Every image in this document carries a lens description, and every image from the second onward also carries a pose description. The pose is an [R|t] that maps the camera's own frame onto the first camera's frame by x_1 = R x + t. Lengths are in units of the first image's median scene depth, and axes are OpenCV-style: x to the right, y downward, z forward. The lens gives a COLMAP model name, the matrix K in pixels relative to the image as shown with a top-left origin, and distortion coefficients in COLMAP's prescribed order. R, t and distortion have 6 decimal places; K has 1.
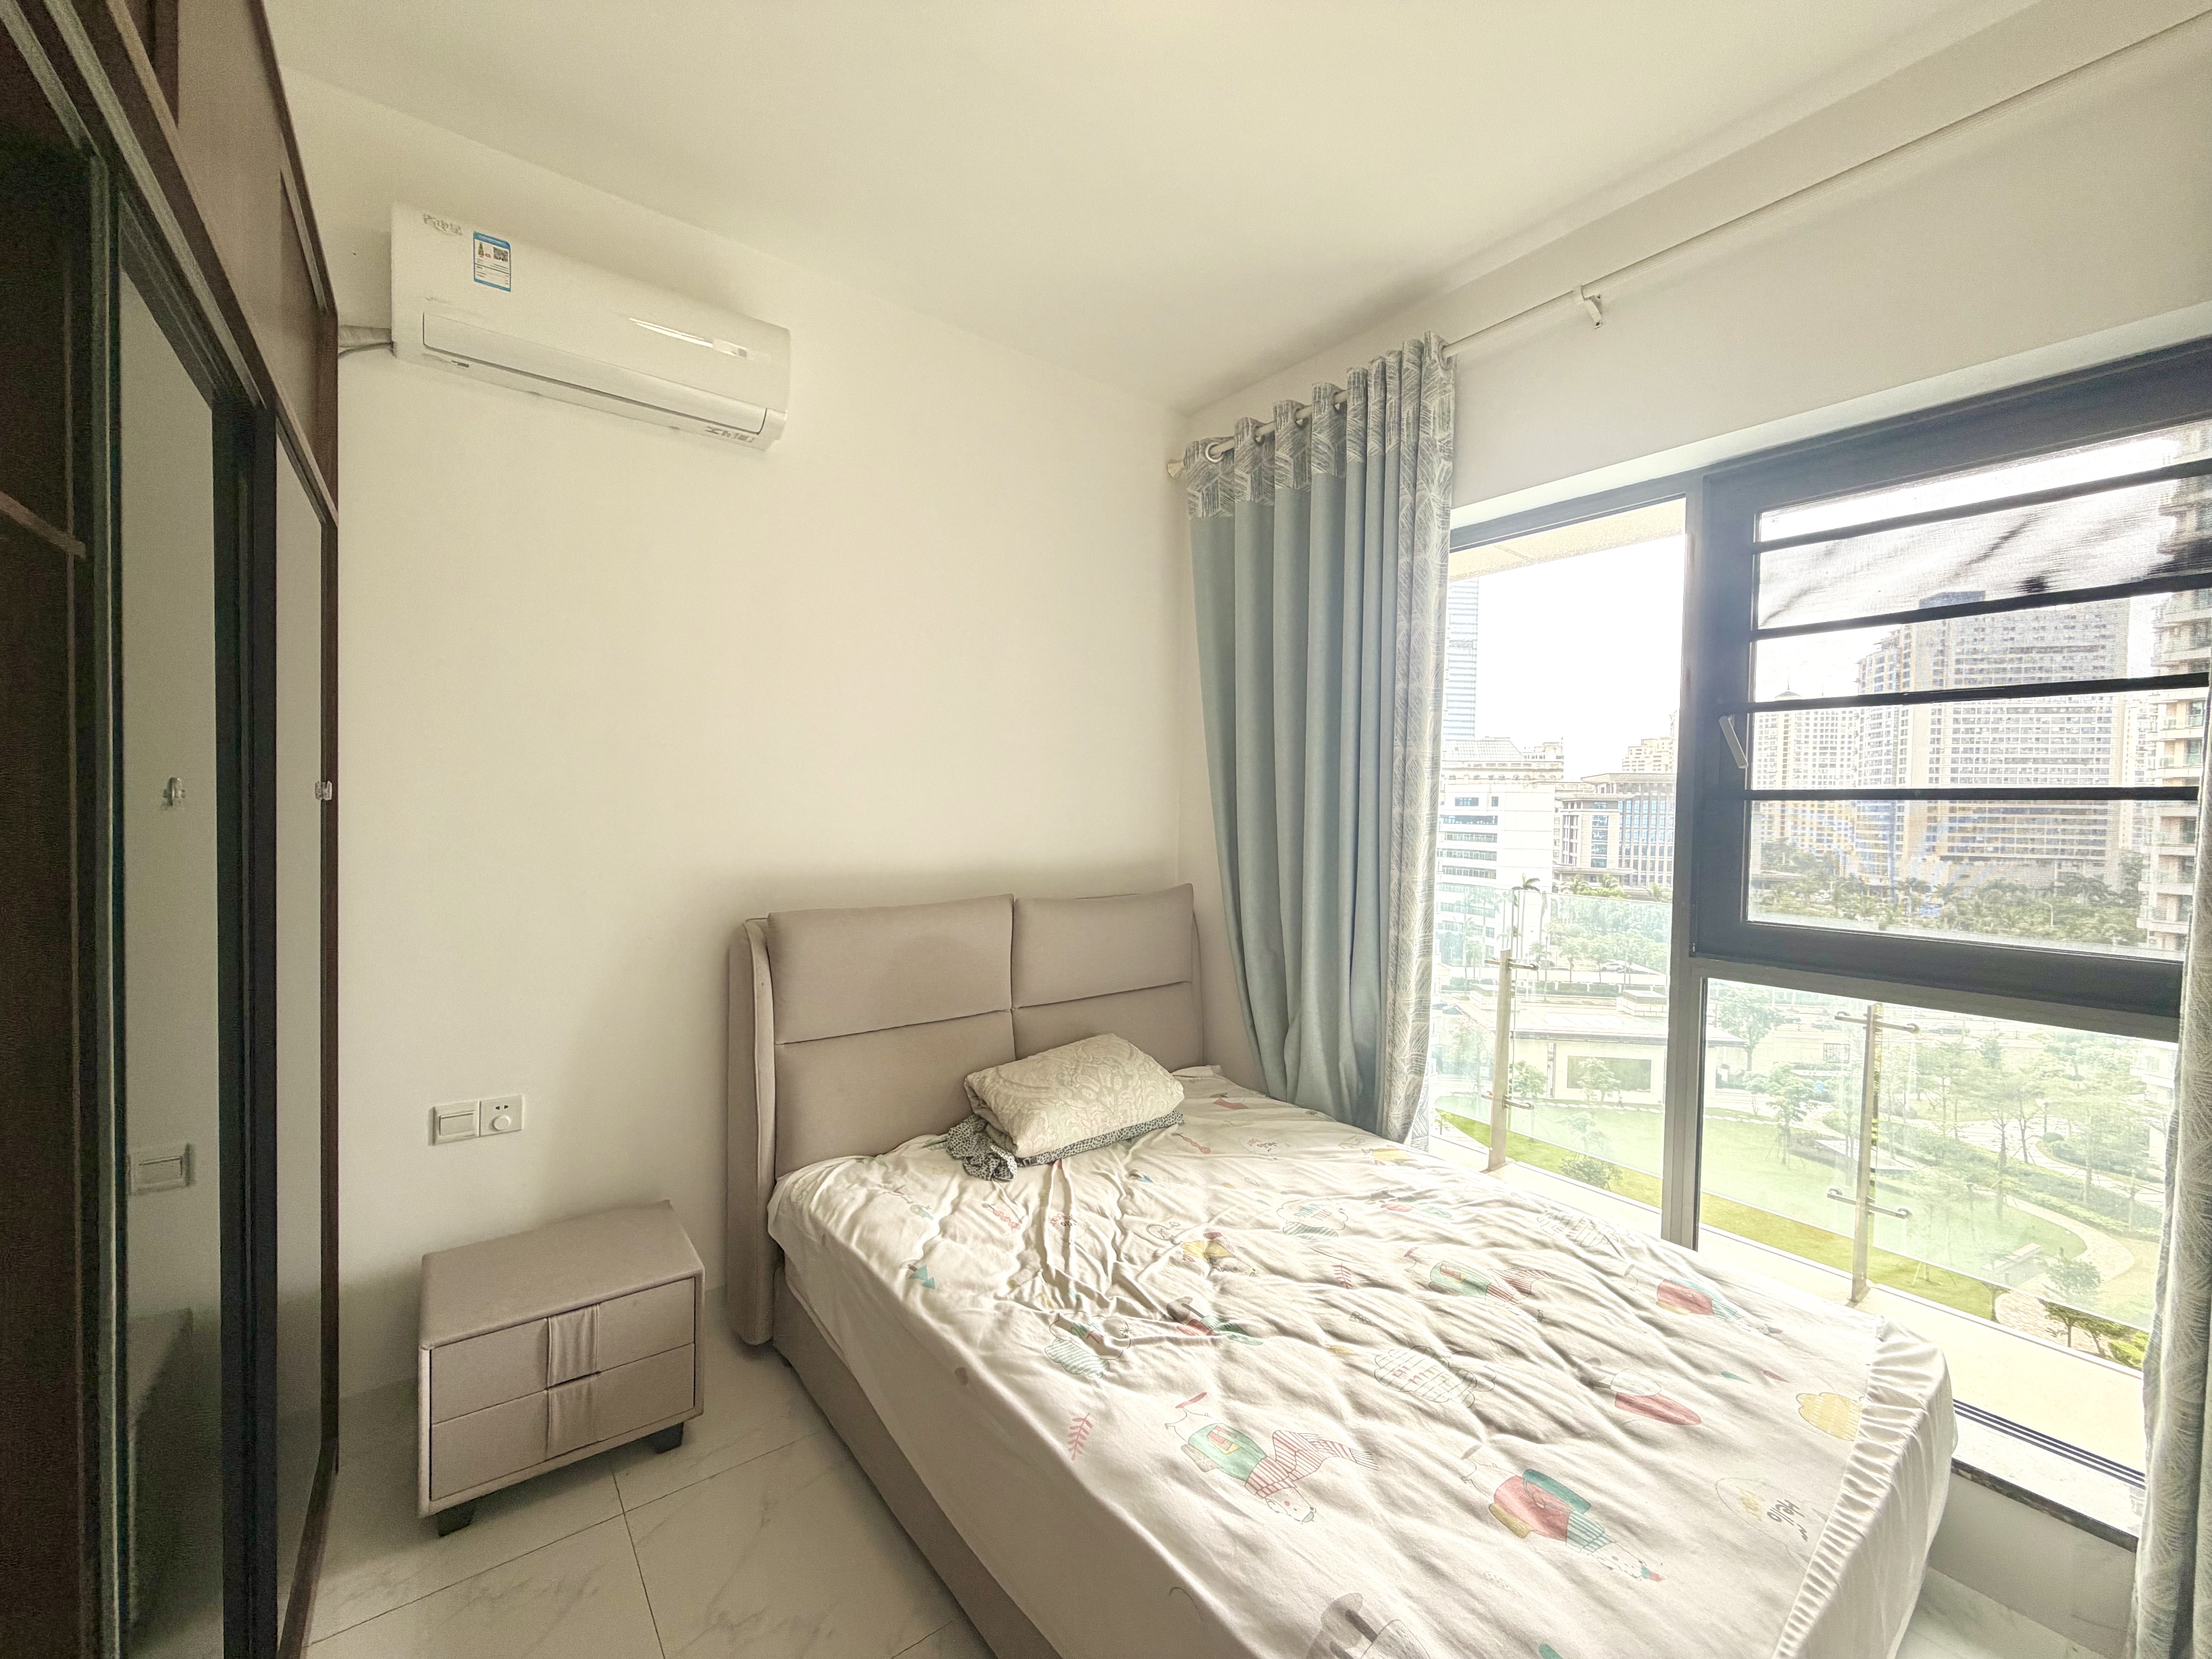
lens RADIAL K [[877.1, 0, 1094.1], [0, 877.1, 830.3], [0, 0, 1]] dist [0.010429, -0.005495]
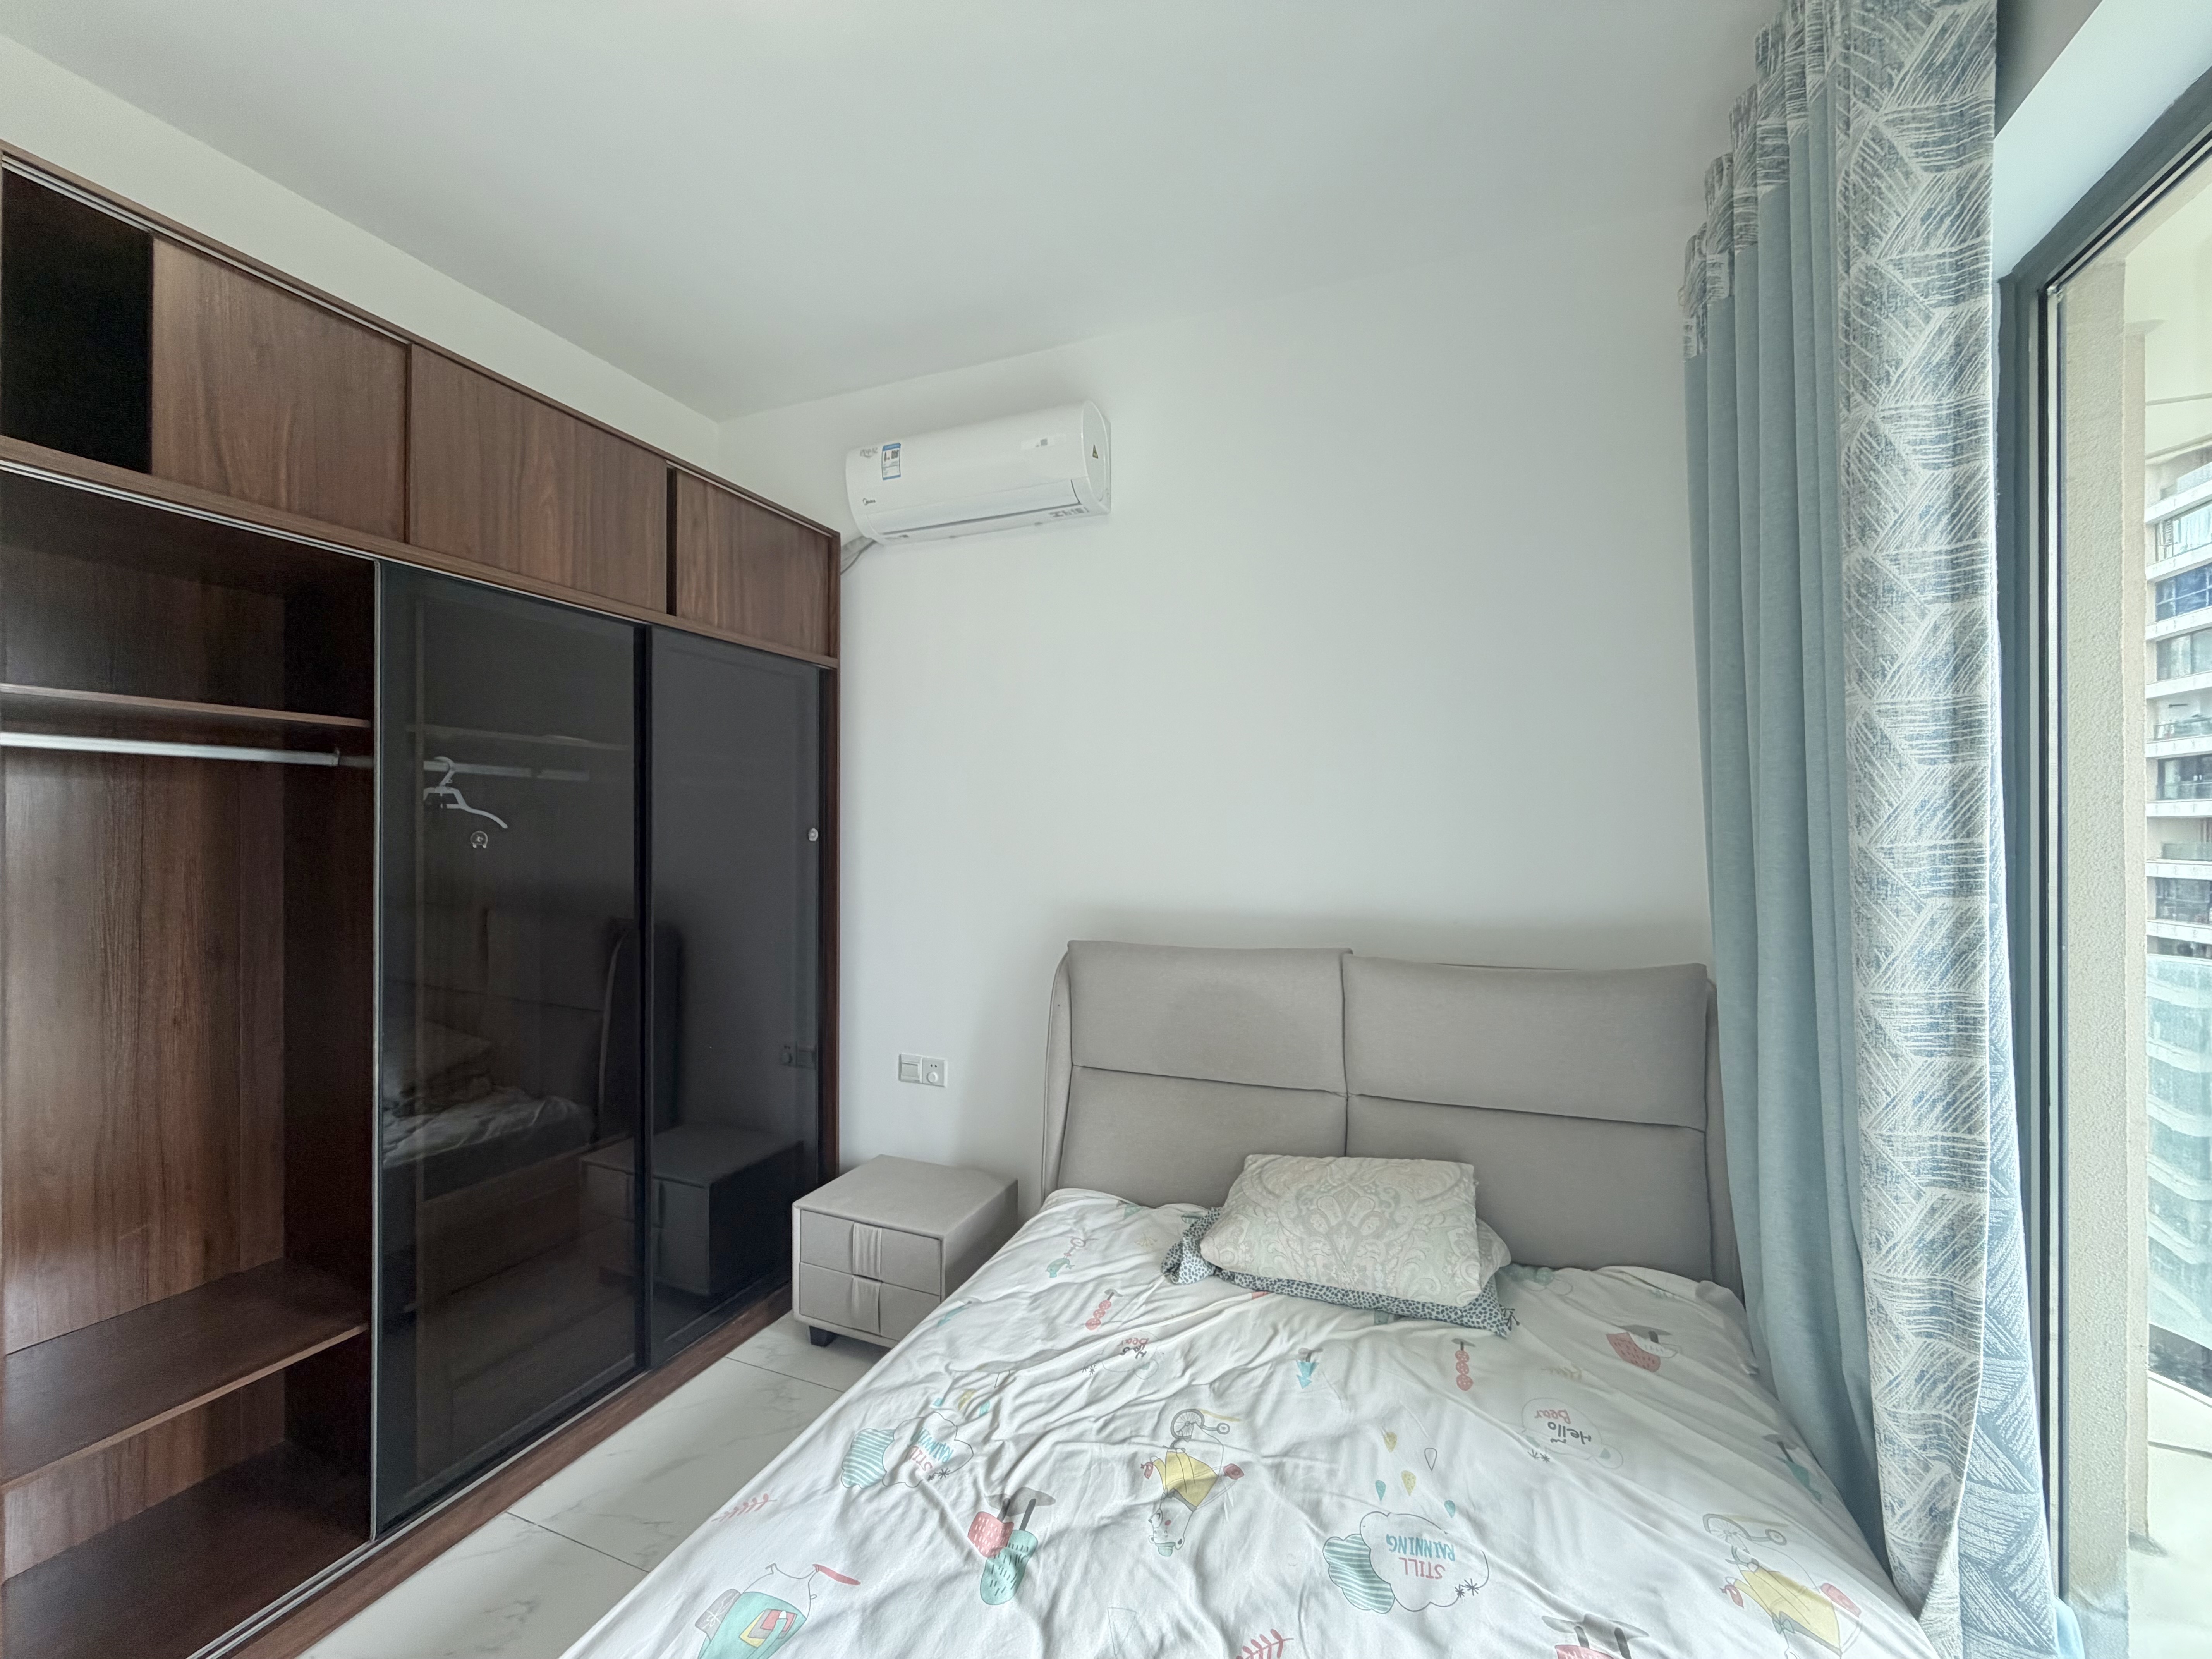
lens RADIAL K [[877.1, 0, 1094.1], [0, 877.1, 830.3], [0, 0, 1]] dist [0.010429, -0.005495]
pose [[0.515701, -0.020861, -0.856515, 0.581063], [-0.013693, 0.999375, -0.032585, -0.006044], [0.856659, 0.028533, 0.515093, 0.476165]]
